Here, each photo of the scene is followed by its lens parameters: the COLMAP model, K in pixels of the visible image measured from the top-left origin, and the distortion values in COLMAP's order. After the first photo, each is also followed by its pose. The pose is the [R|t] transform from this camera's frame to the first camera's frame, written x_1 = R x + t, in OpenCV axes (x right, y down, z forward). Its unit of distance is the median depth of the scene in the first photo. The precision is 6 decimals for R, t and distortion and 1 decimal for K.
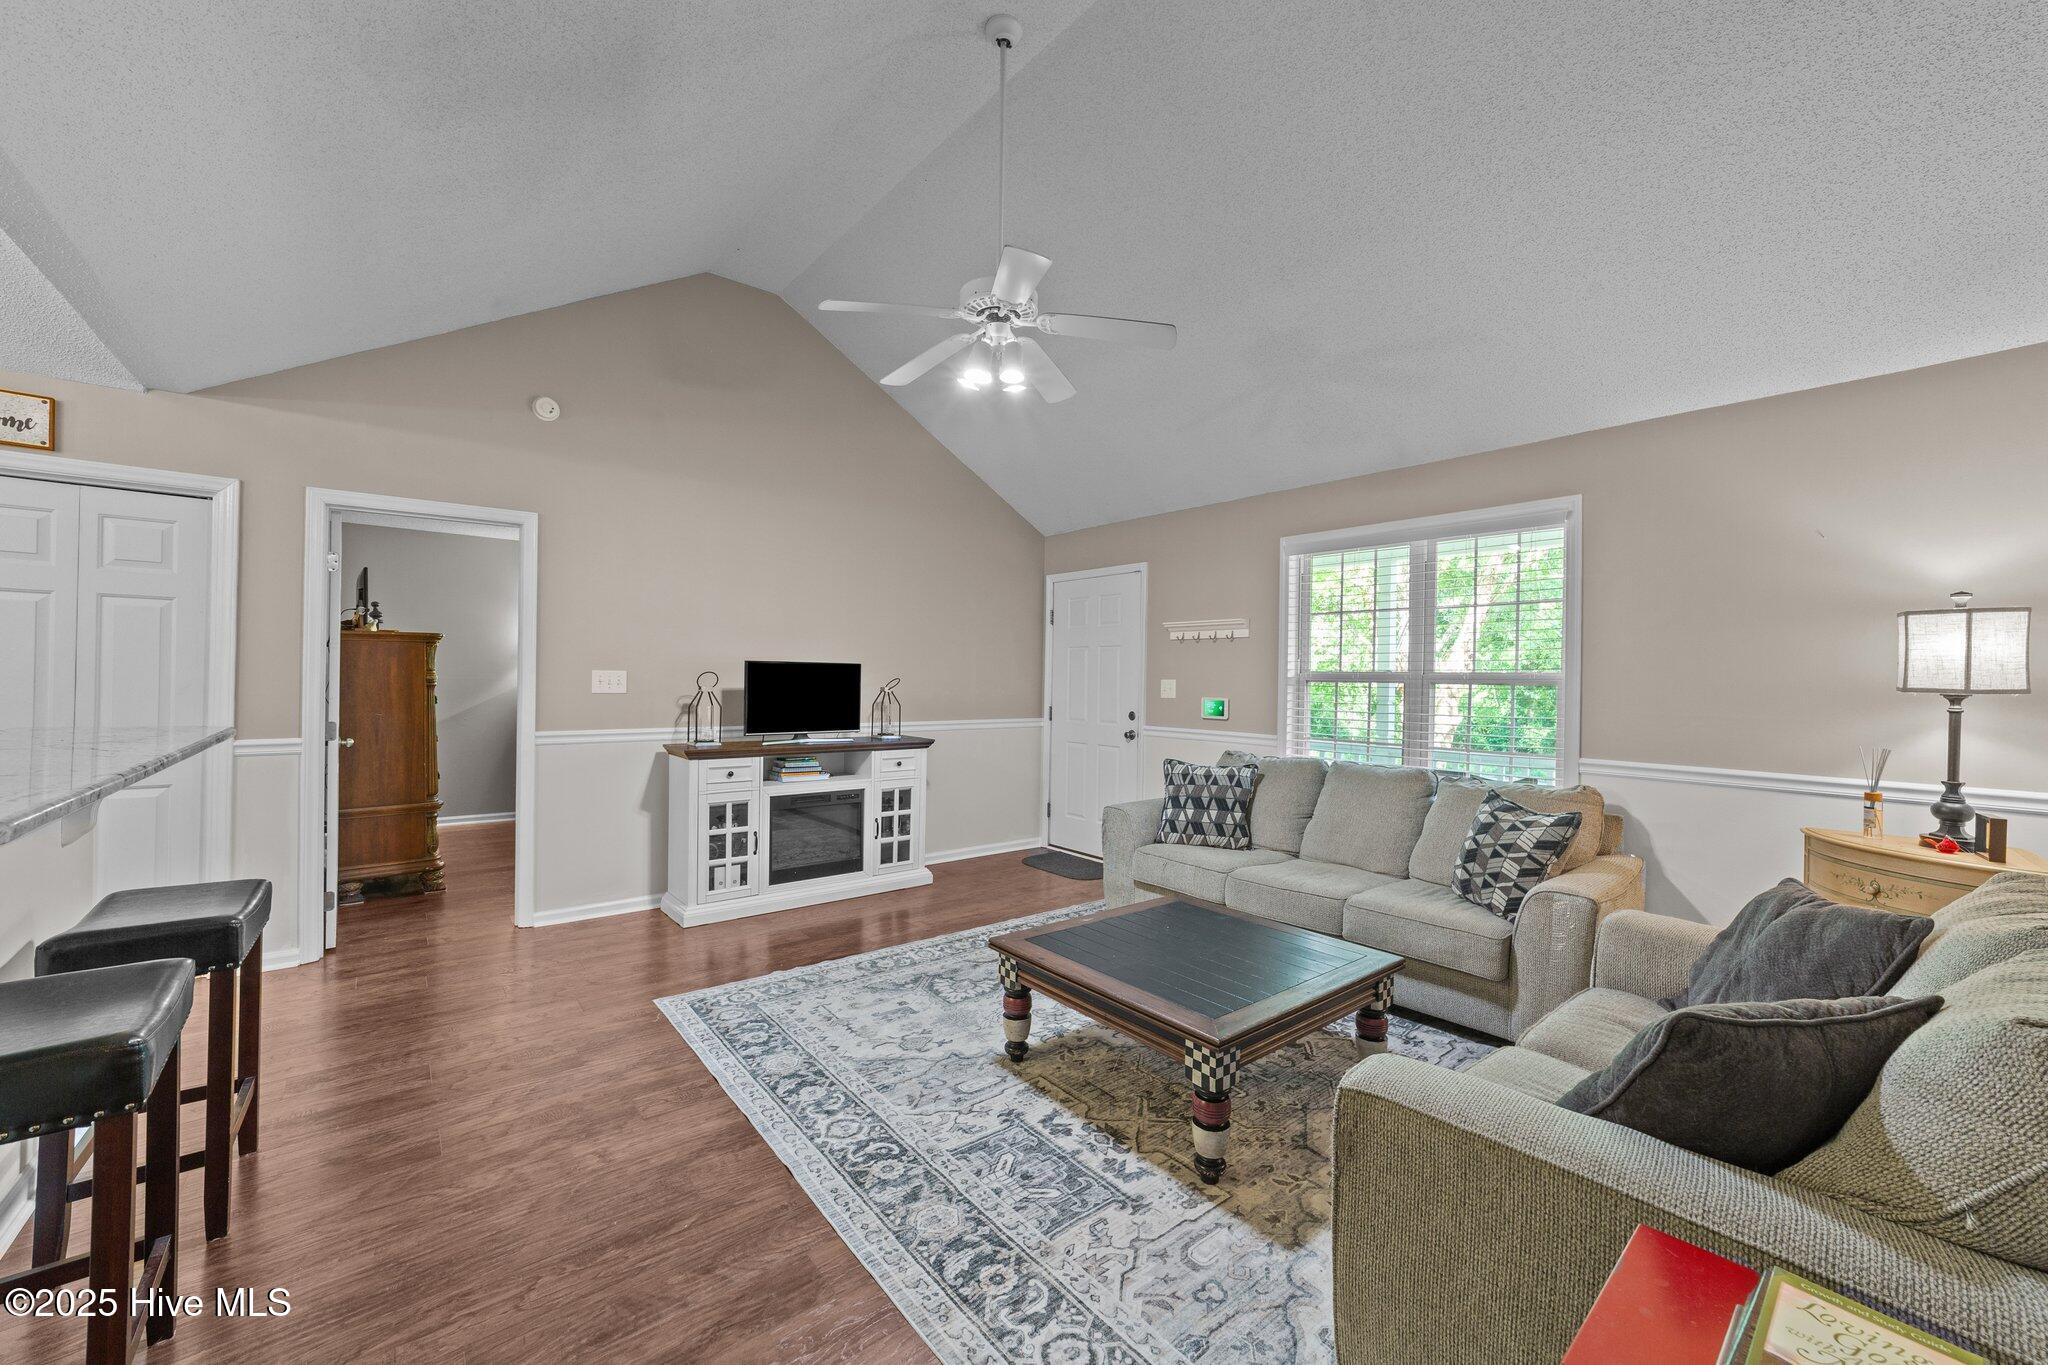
lens RADIAL K [[792.0, 0, 1024.7], [0, 792.0, 681.1], [0, 0, 1]] dist [-0.013355, 0.008120]
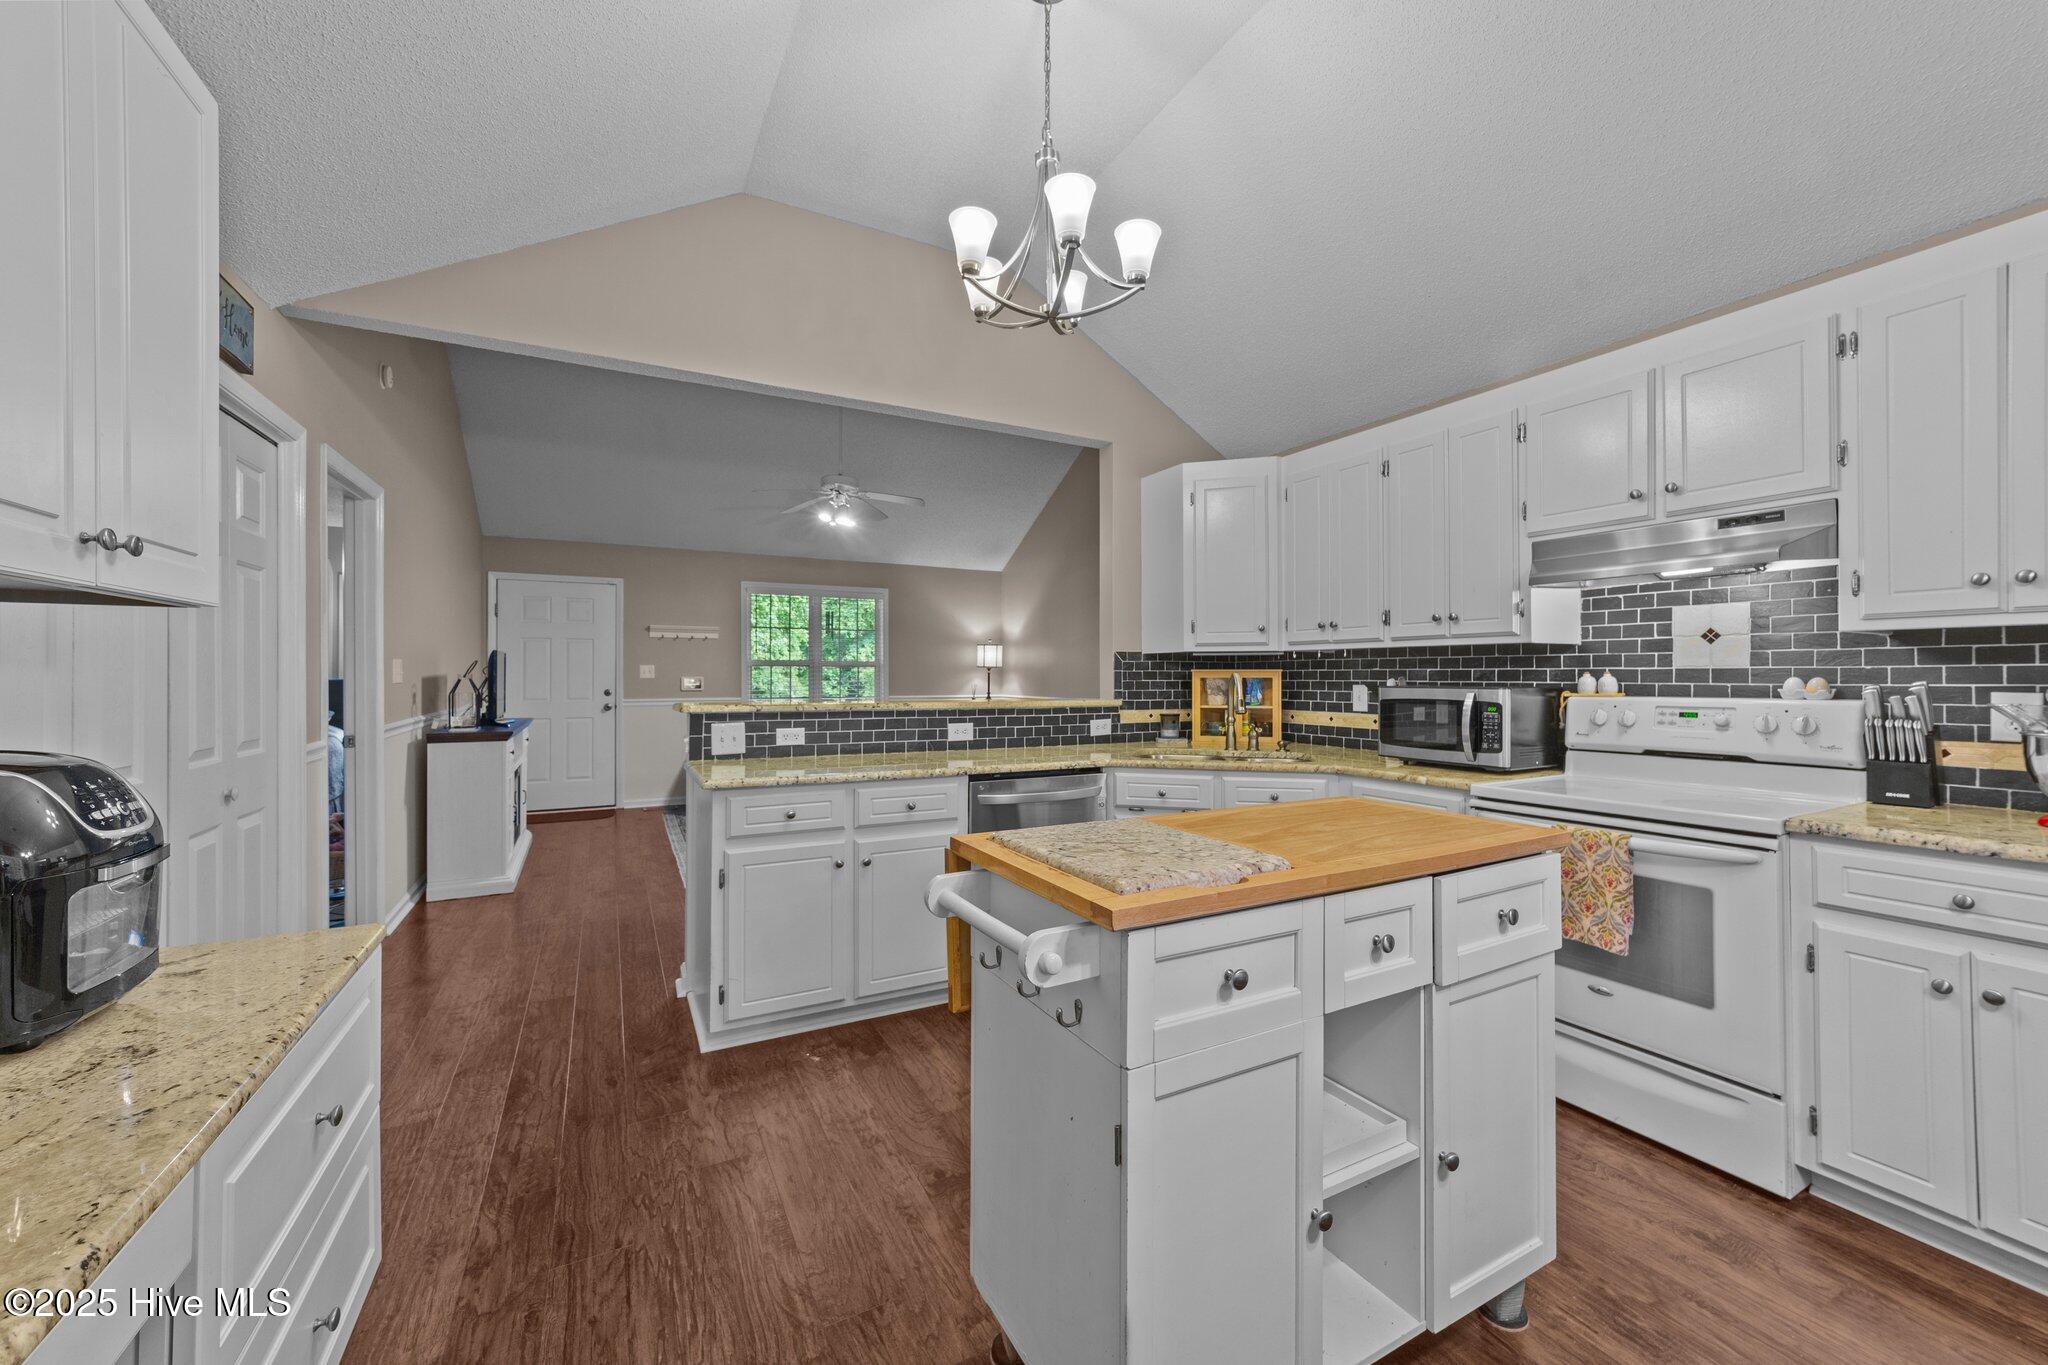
lens RADIAL K [[792.0, 0, 1028.2], [0, 792.0, 669.6], [0, 0, 1]] dist [-0.013355, 0.008120]
pose [[0.187773, -0.009960, 0.982162, -2.044500], [0.004234, 0.999948, 0.009331, -0.008562], [-0.982203, 0.002406, 0.187805, 0.129827]]
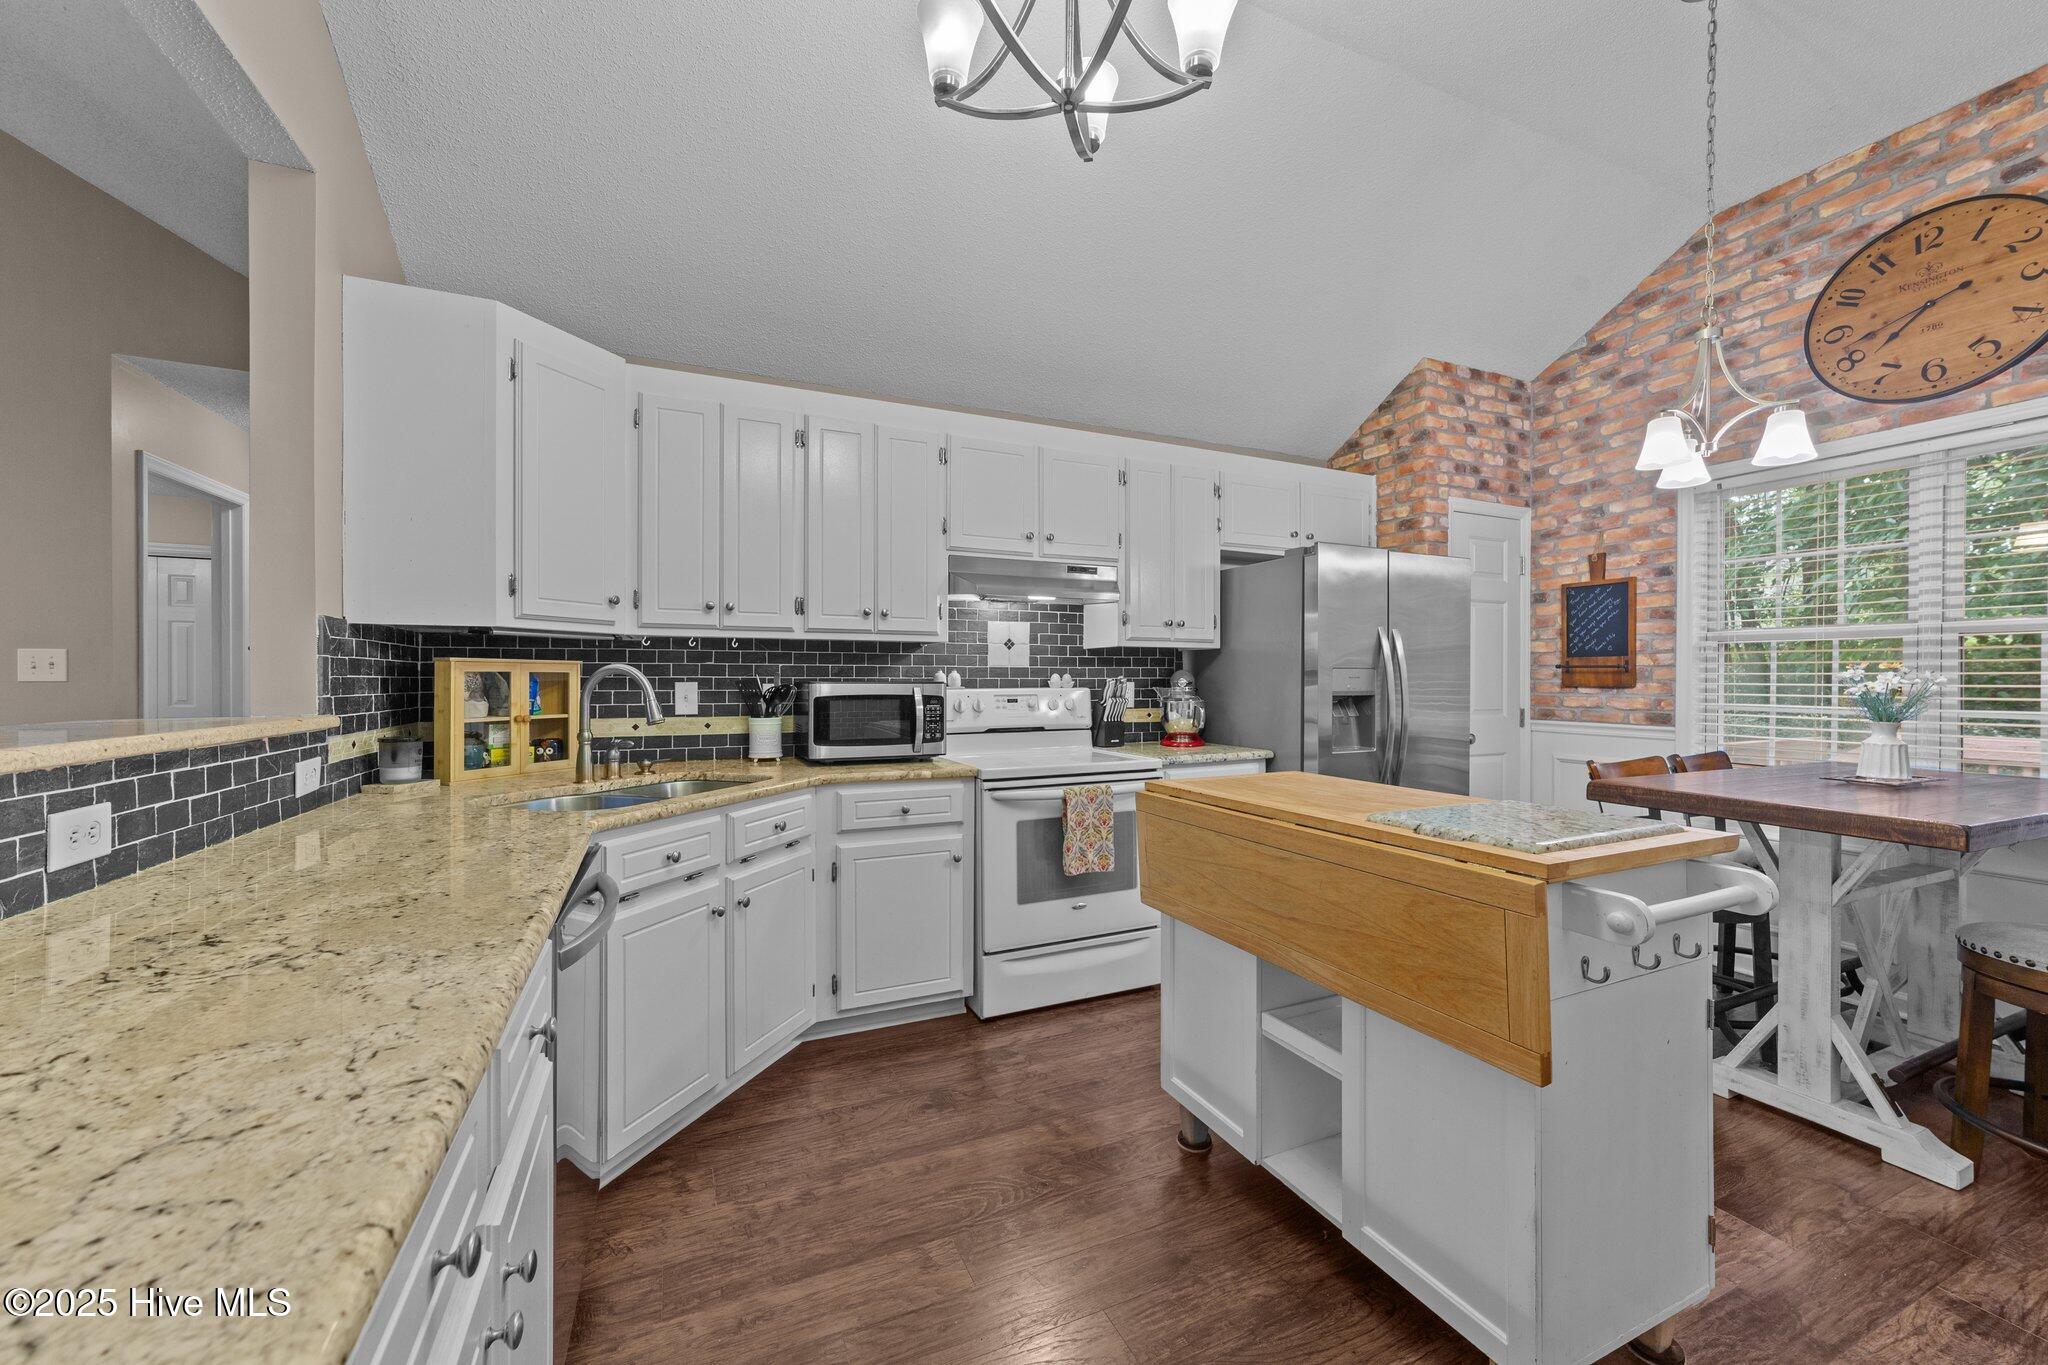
lens RADIAL K [[792.0, 0, 1028.6], [0, 792.0, 680.2], [0, 0, 1]] dist [-0.013355, 0.008120]
pose [[-0.967598, -0.019438, 0.251746, -1.346813], [-0.018454, 0.999810, 0.006268, 0.014429], [-0.251820, 0.001419, -0.967773, 0.771399]]
